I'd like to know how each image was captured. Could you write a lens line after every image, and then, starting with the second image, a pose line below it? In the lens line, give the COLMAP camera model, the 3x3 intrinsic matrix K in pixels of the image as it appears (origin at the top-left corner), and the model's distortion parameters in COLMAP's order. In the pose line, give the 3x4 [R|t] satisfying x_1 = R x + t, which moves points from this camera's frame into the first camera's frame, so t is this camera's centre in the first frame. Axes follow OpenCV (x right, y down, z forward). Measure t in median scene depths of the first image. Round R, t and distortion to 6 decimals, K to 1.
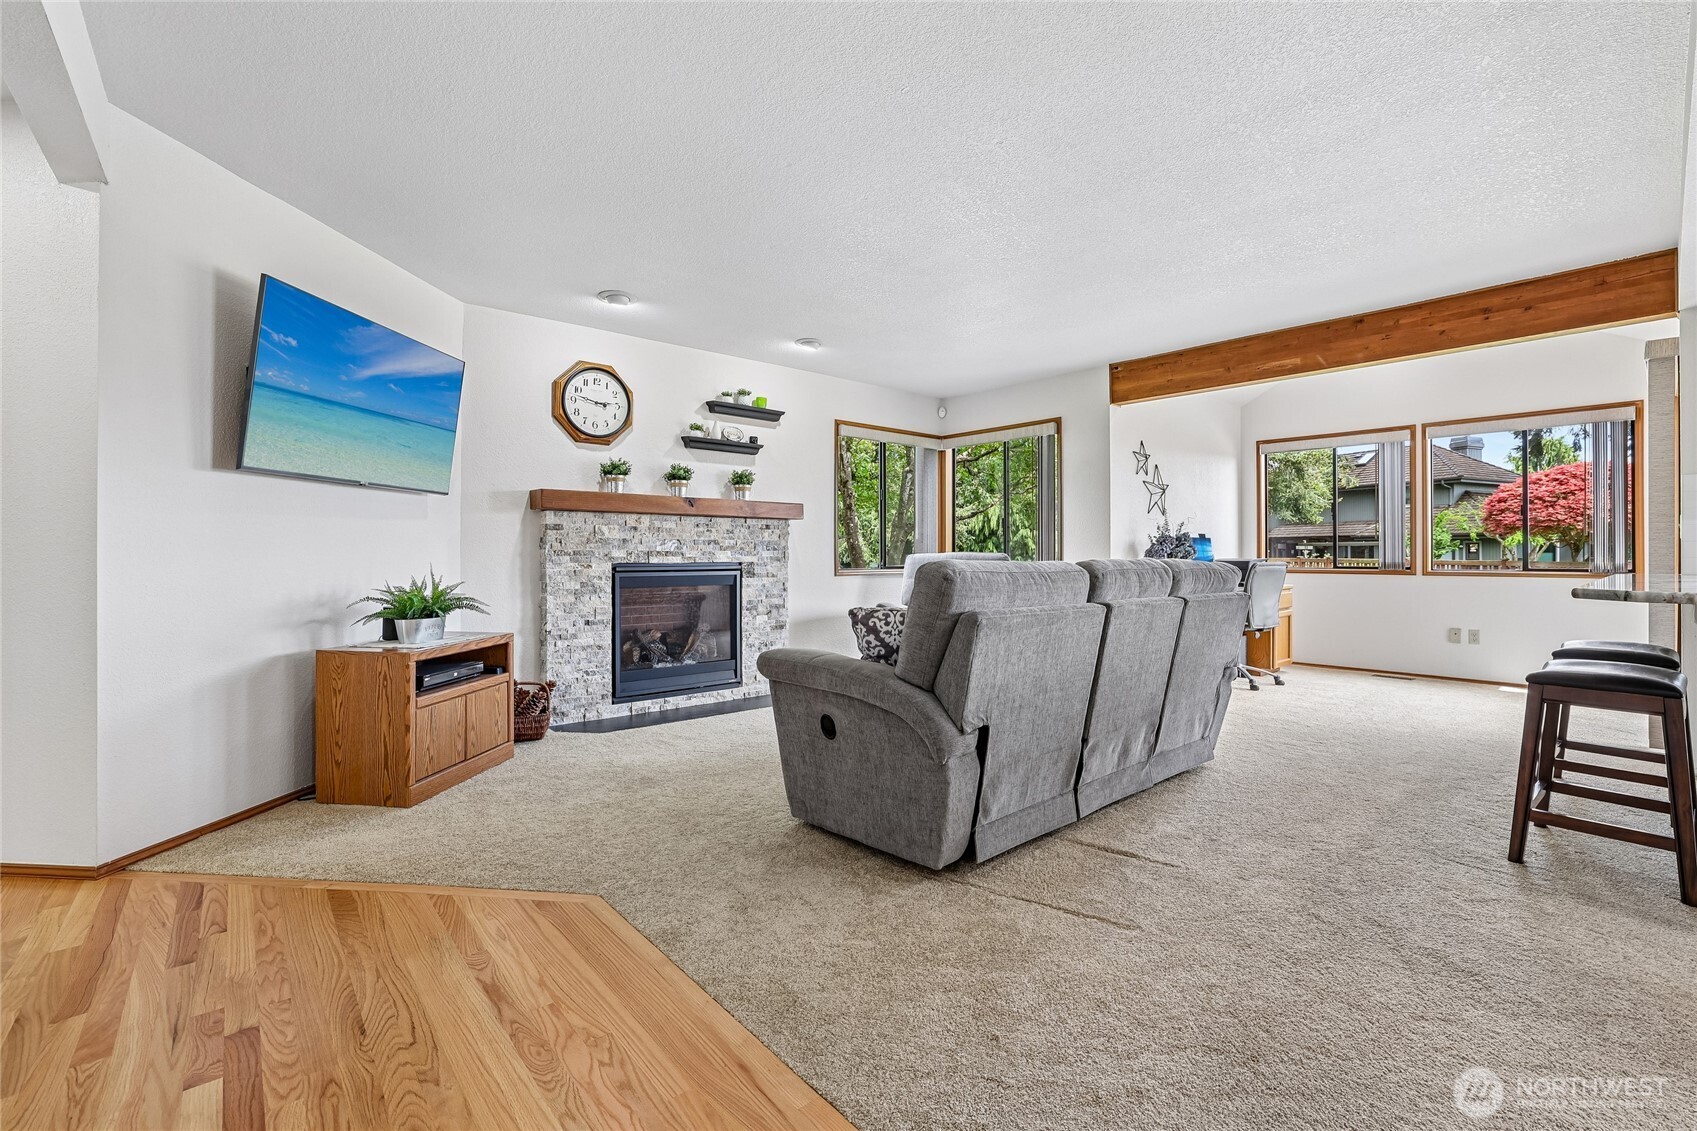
lens RADIAL K [[733.3, 0, 853.7], [0, 733.3, 550.4], [0, 0, 1]] dist [-0.050015, 0.019949]
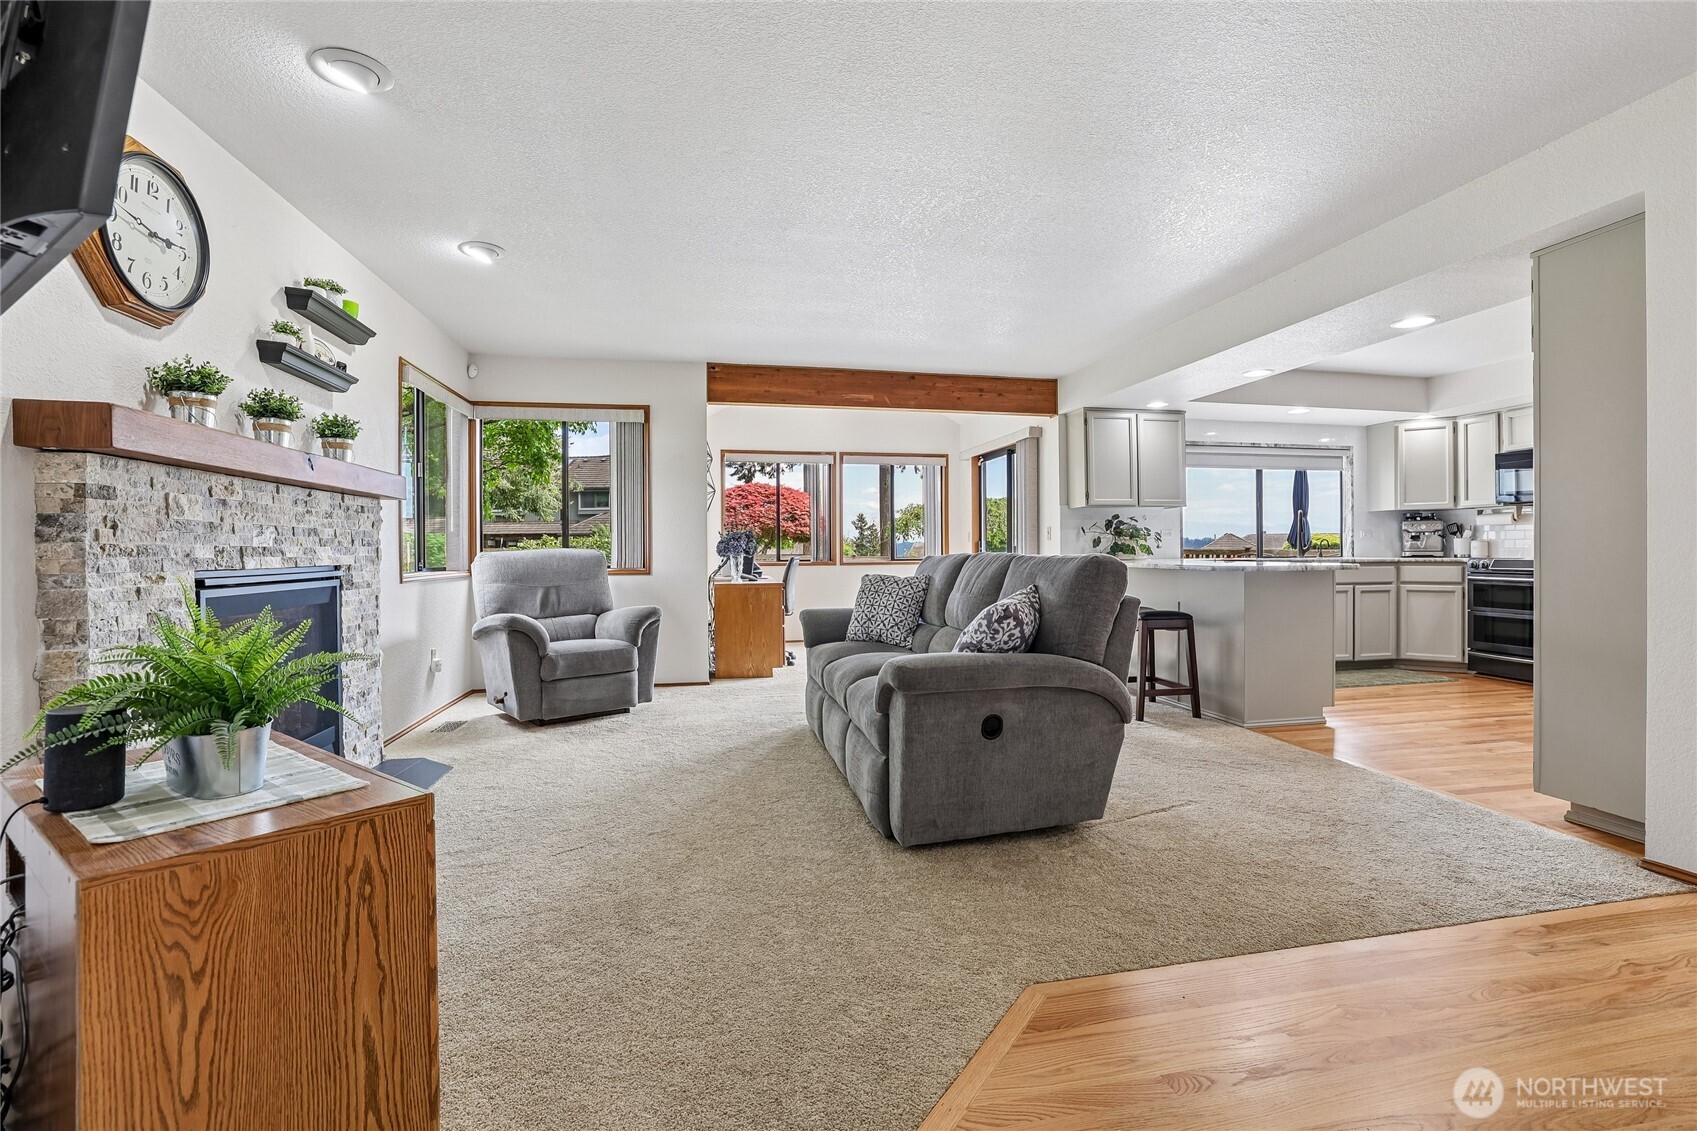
lens RADIAL K [[749.3, 0, 853.2], [0, 749.3, 554.3], [0, 0, 1]] dist [-0.051195, 0.021474]
pose [[0.495212, -0.007995, 0.868735, -0.516013], [-0.000097, 0.999957, 0.009257, 0.001494], [-0.868772, -0.004668, 0.495190, 0.351286]]
